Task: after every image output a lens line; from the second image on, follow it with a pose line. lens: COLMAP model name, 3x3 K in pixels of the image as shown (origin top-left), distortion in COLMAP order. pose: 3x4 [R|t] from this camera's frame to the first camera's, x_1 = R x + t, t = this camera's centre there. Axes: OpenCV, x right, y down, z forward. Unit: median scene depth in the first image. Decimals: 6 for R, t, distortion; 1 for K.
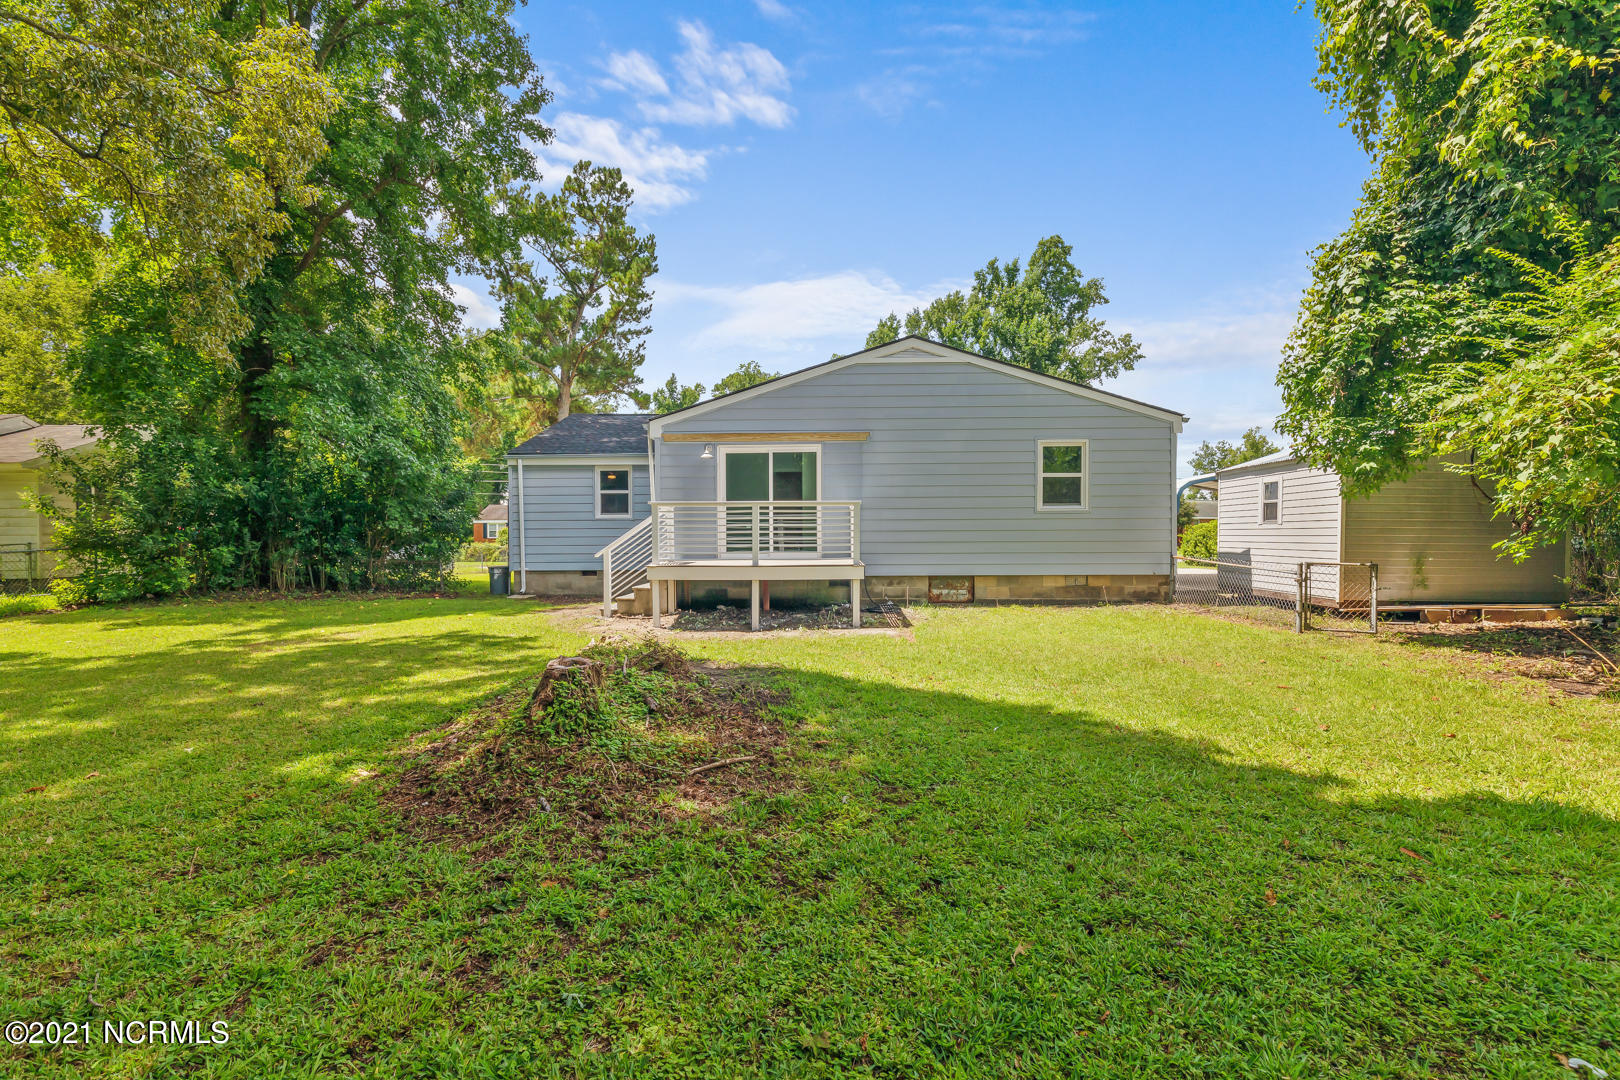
lens RADIAL K [[719.3, 0, 816.8], [0, 719.3, 542.9], [0, 0, 1]] dist [0.002391, -0.001275]
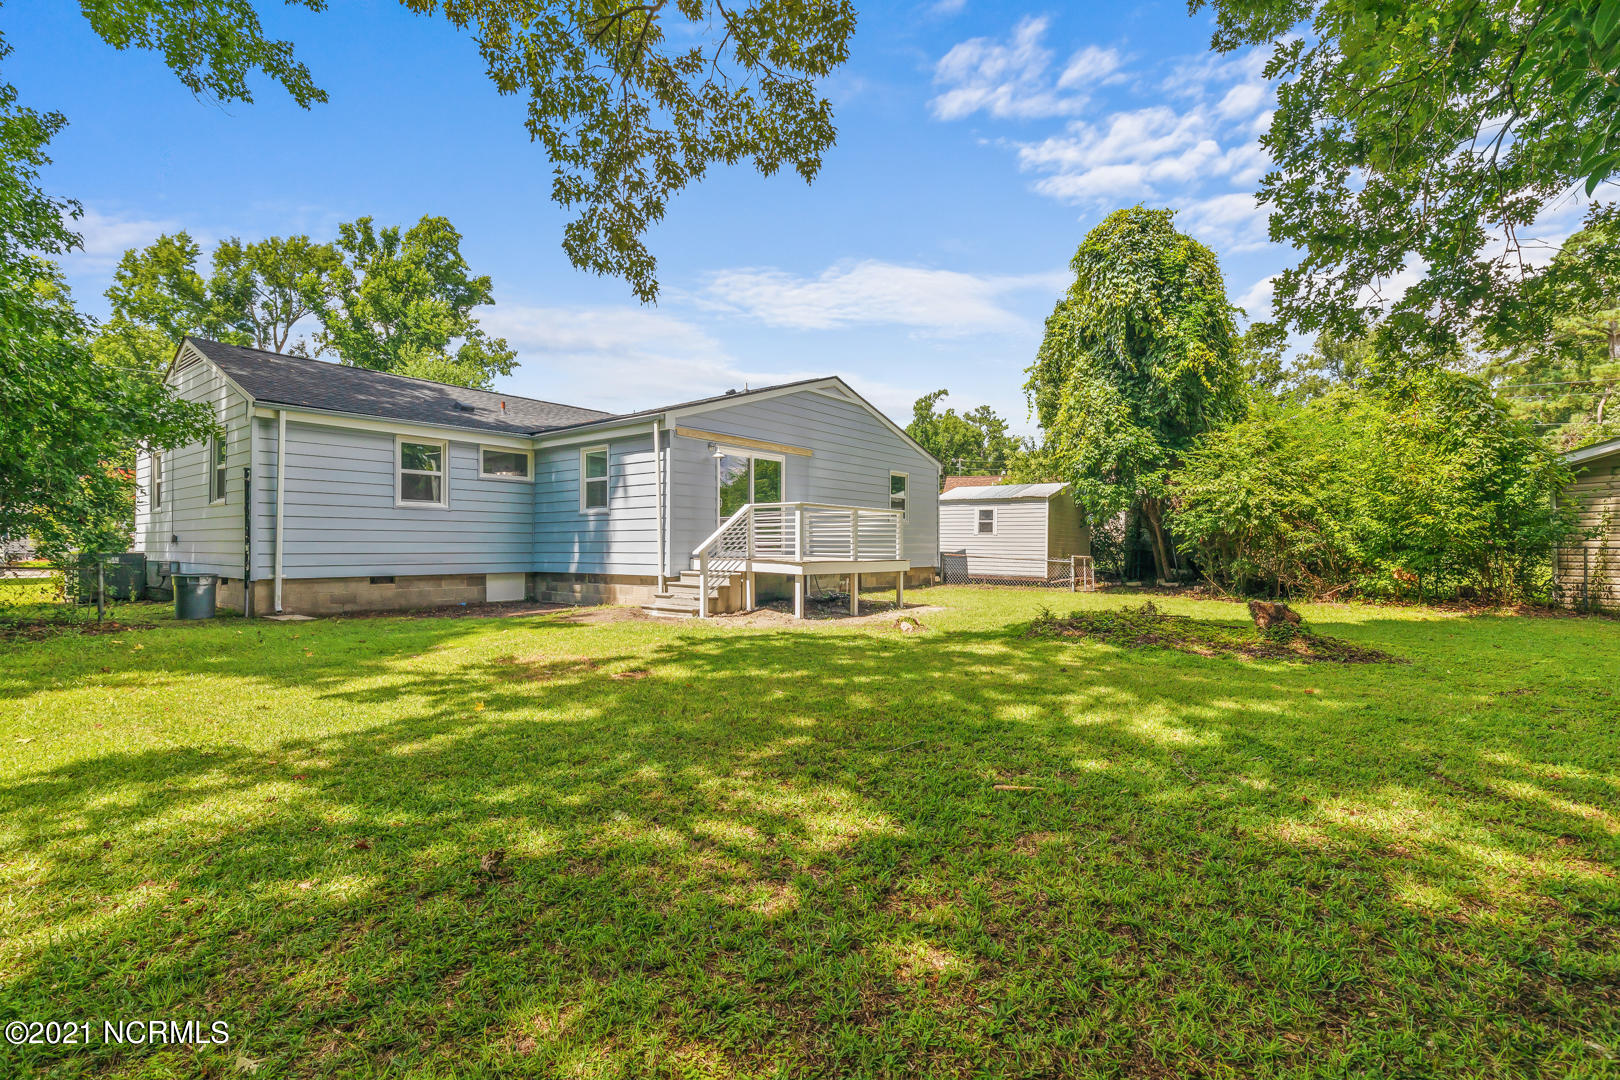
lens RADIAL K [[719.3, 0, 814.4], [0, 719.3, 547.6], [0, 0, 1]] dist [0.002391, -0.001275]
pose [[0.598406, 0.005994, 0.801171, -0.098304], [-0.008992, 0.999959, -0.000765, 0.000893], [-0.801143, -0.006746, 0.598435, 0.032175]]
